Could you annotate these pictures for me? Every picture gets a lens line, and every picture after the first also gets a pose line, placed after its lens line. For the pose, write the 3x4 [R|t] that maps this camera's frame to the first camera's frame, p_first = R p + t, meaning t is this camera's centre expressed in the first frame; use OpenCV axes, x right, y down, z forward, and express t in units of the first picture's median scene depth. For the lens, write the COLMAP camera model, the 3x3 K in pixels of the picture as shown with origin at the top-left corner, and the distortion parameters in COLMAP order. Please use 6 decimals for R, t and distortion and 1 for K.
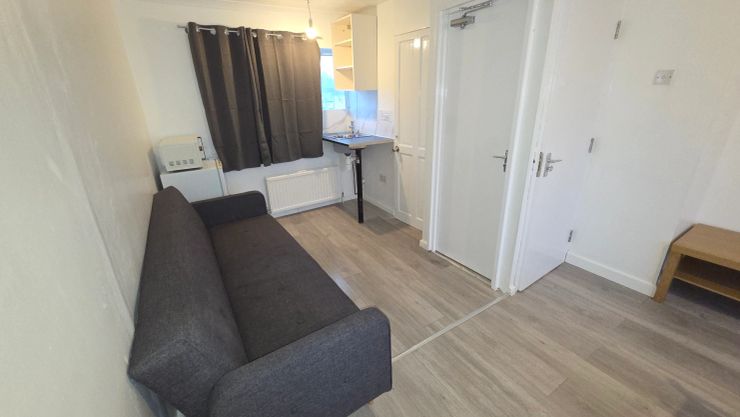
lens RADIAL K [[303.6, 0, 367.4], [0, 303.6, 202.8], [0, 0, 1]] dist [0.003016, -0.001522]
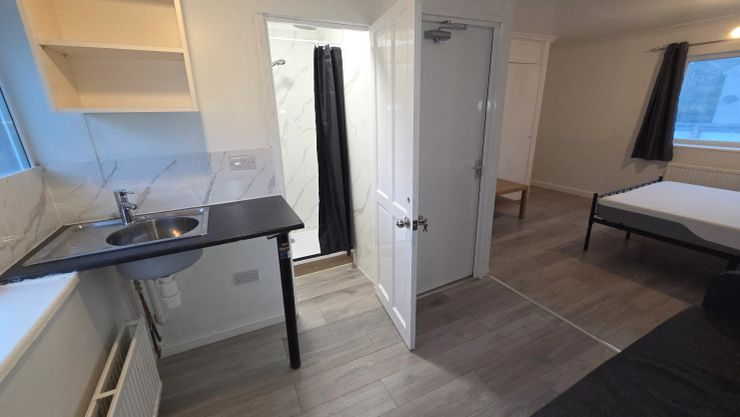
lens RADIAL K [[303.6, 0, 368.6], [0, 303.6, 203.4], [0, 0, 1]] dist [0.003016, -0.001522]
pose [[0.100362, -0.274382, 0.956369, -0.558627], [0.366464, 0.903840, 0.220855, -0.329832], [-0.925003, 0.328309, 0.191263, 0.929640]]
